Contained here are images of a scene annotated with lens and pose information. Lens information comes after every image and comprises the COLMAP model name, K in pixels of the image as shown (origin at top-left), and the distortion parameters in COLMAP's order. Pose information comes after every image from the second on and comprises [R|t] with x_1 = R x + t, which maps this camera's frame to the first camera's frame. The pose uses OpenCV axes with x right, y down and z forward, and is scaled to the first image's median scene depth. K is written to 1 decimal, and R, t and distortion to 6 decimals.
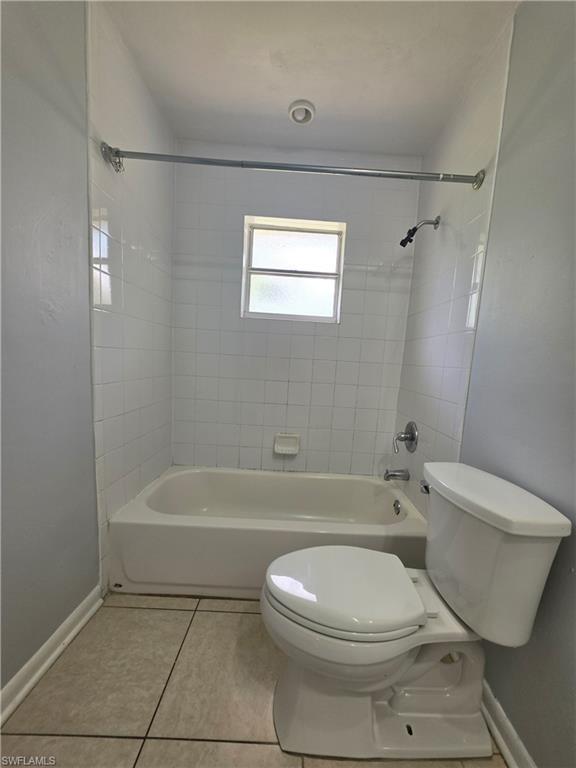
lens RADIAL K [[310.0, 0, 294.4], [0, 310.0, 395.7], [0, 0, 1]] dist [-0.006880, 0.002656]
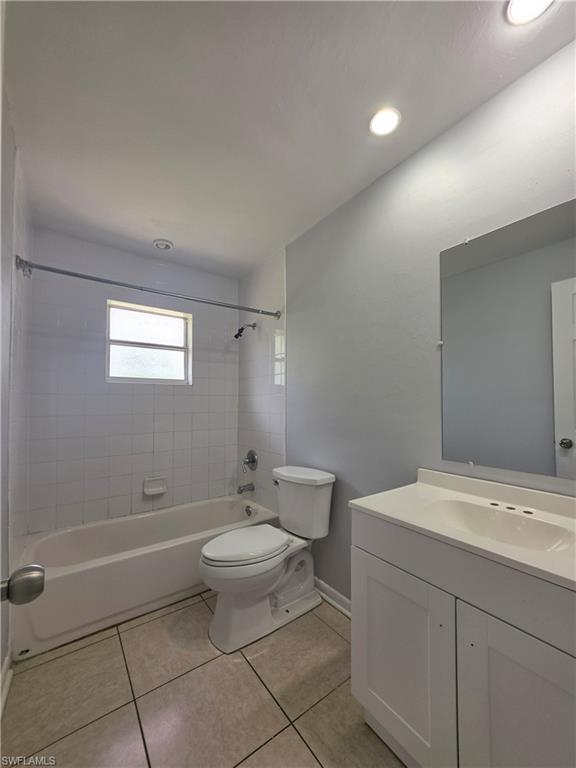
lens RADIAL K [[310.0, 0, 299.8], [0, 310.0, 395.7], [0, 0, 1]] dist [-0.006880, 0.002656]
pose [[0.797418, -0.048422, 0.601481, -0.324566], [0.120877, 0.989390, -0.080604, -0.027299], [-0.591196, 0.136980, 0.794811, -0.368659]]
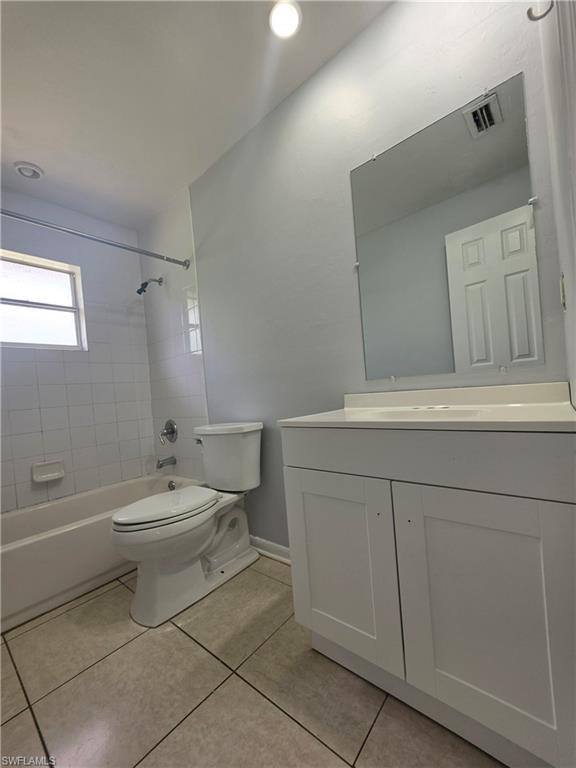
lens RADIAL K [[310.0, 0, 299.9], [0, 310.0, 394.0], [0, 0, 1]] dist [-0.006880, 0.002656]
pose [[0.624759, -0.120204, 0.771510, -0.294092], [0.209454, 0.977666, -0.017289, 0.115936], [-0.752200, 0.172398, 0.635983, -0.309781]]
